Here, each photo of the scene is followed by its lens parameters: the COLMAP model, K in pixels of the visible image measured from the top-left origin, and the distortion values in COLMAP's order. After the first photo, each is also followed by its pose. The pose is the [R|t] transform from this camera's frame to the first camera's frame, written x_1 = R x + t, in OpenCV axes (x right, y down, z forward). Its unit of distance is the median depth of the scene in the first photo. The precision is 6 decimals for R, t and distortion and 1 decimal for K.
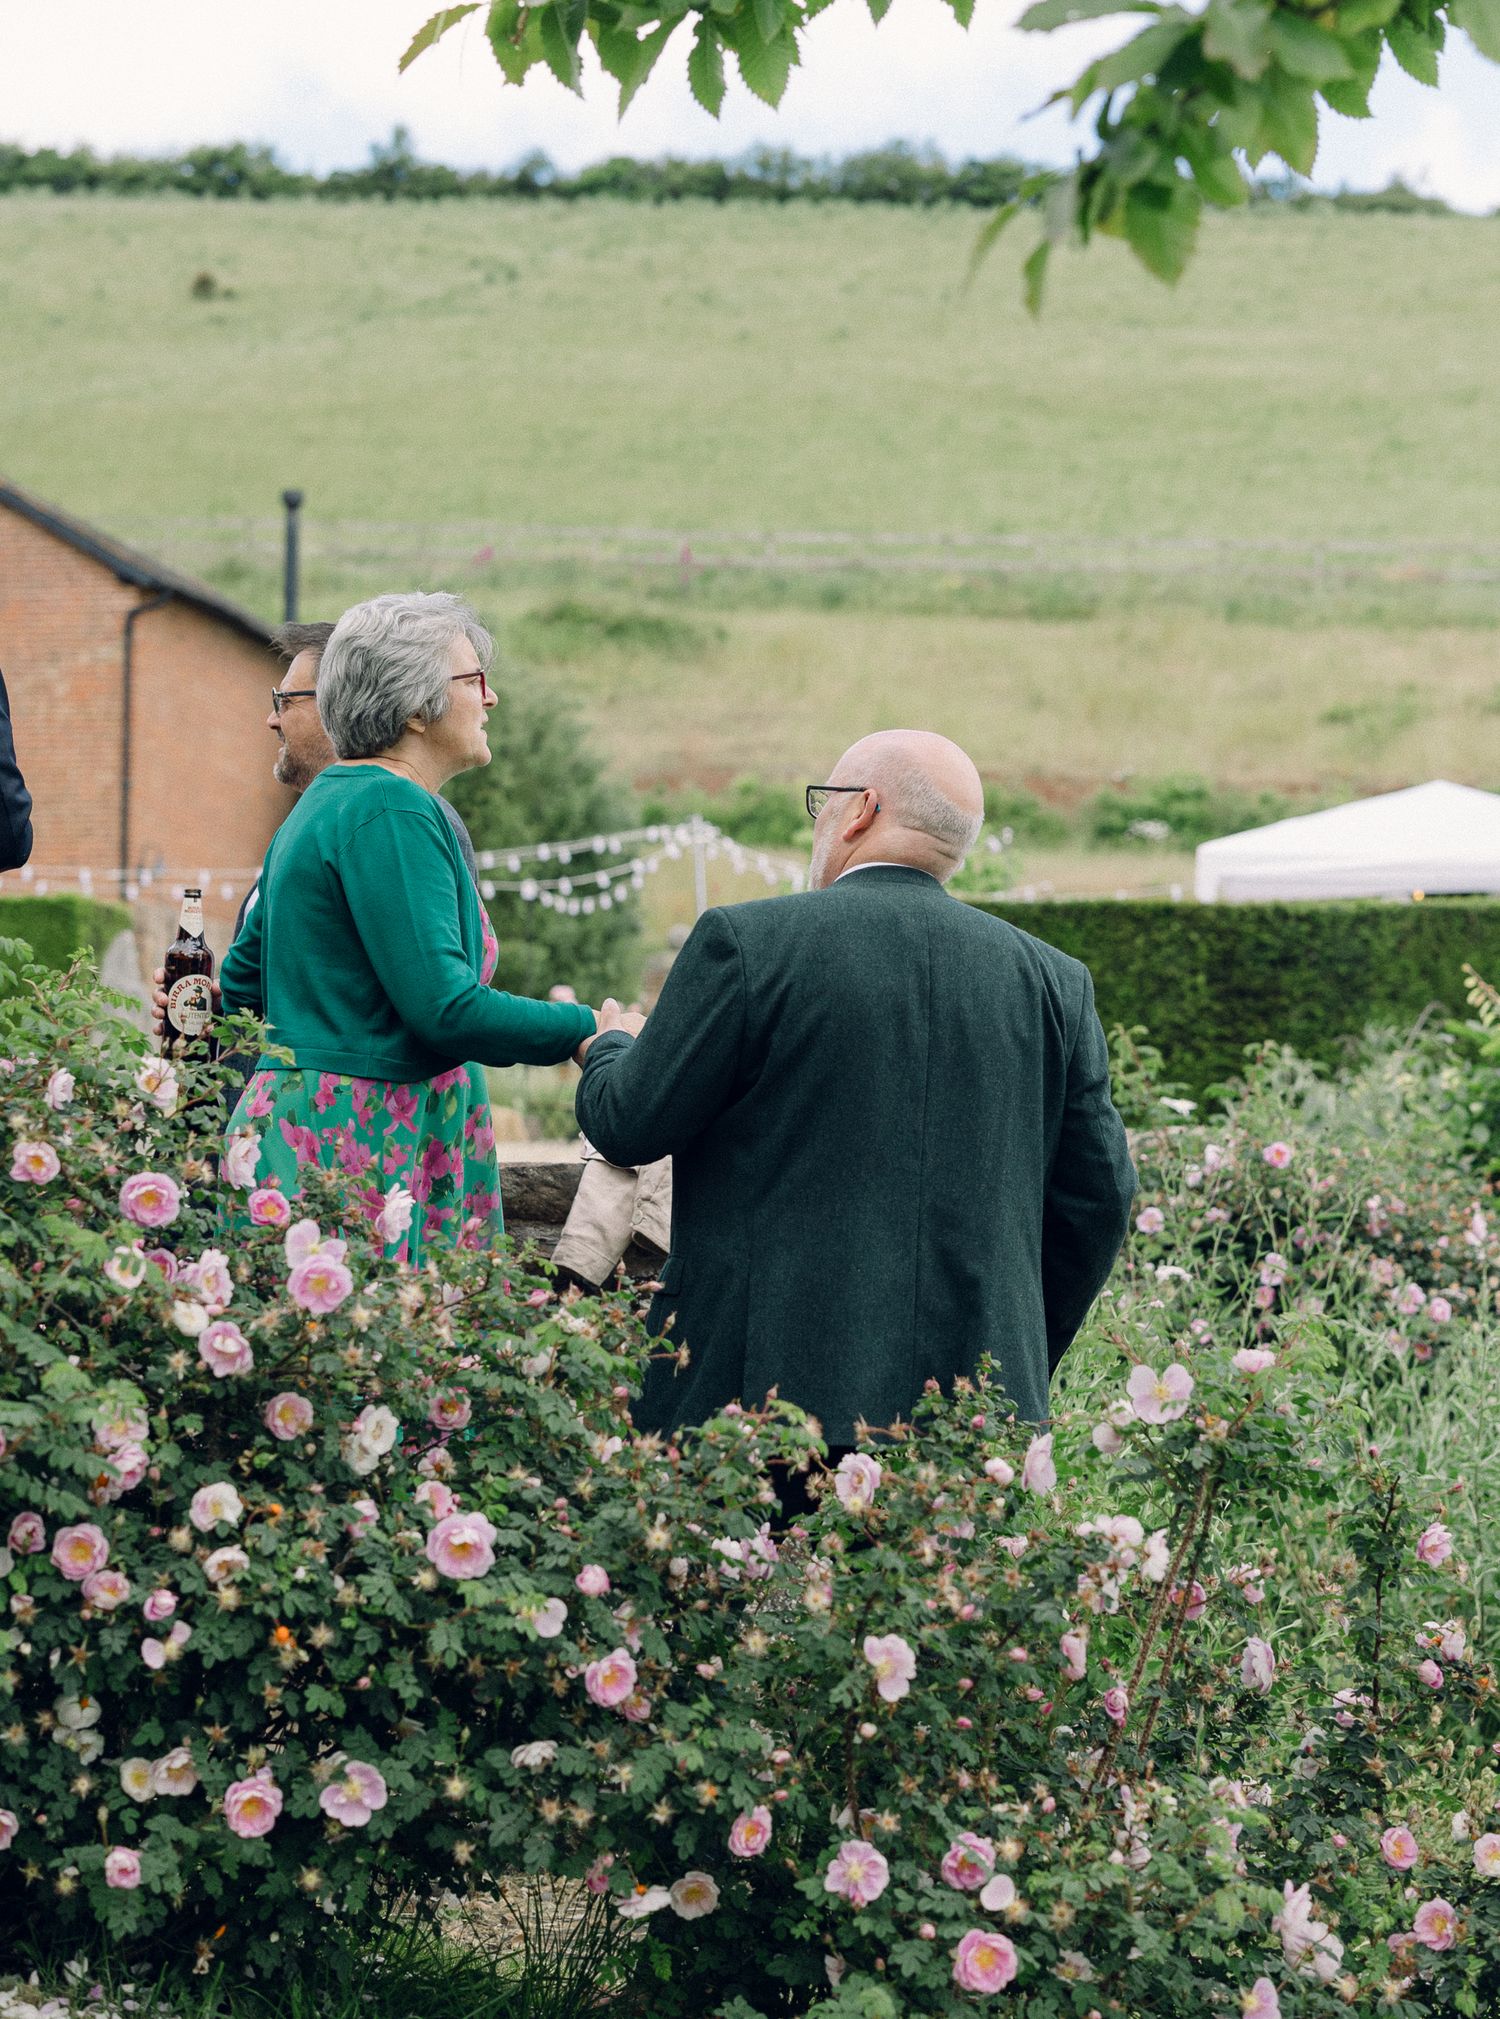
lens RADIAL K [[3065.3, 0, 750.7], [0, 3065.3, 1010.3], [0, 0, 1]] dist [-0.000744, 0.000000]
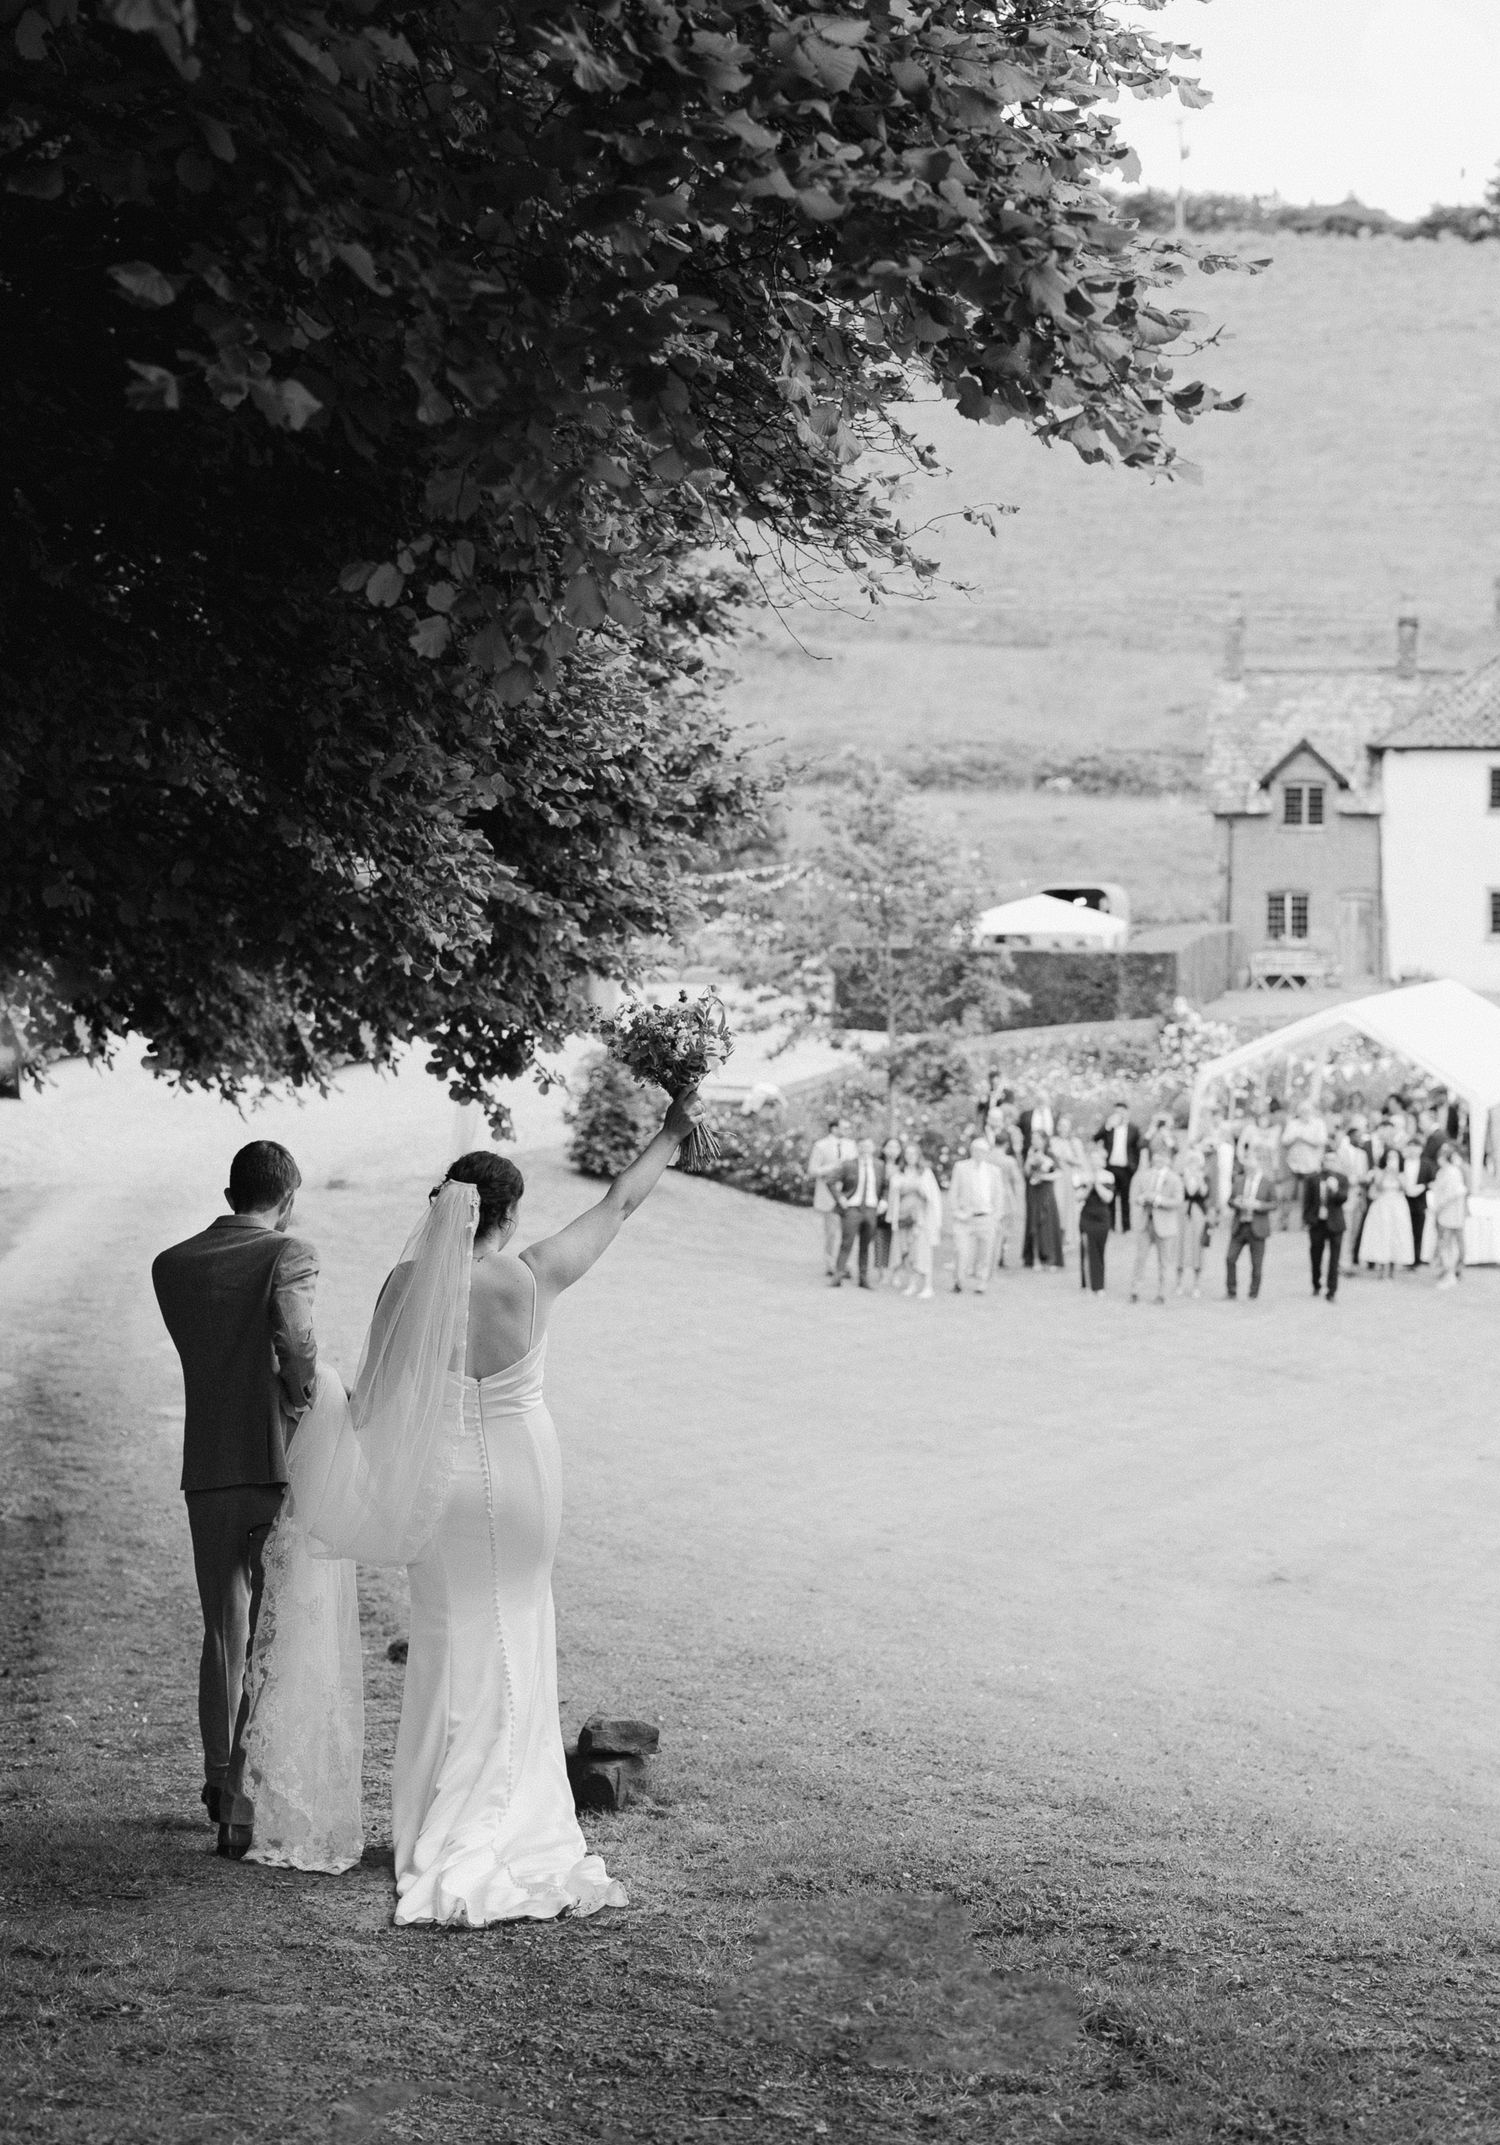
lens RADIAL K [[3810.8, 0, 753.5], [0, 3810.8, 1073.0], [0, 0, 1]] dist [0.457042, 0.000000]
pose [[0.997747, 0.004457, -0.066940, 0.094716], [0.005512, 0.988972, 0.148000, -0.222741], [0.066862, -0.148036, 0.986719, -1.319112]]
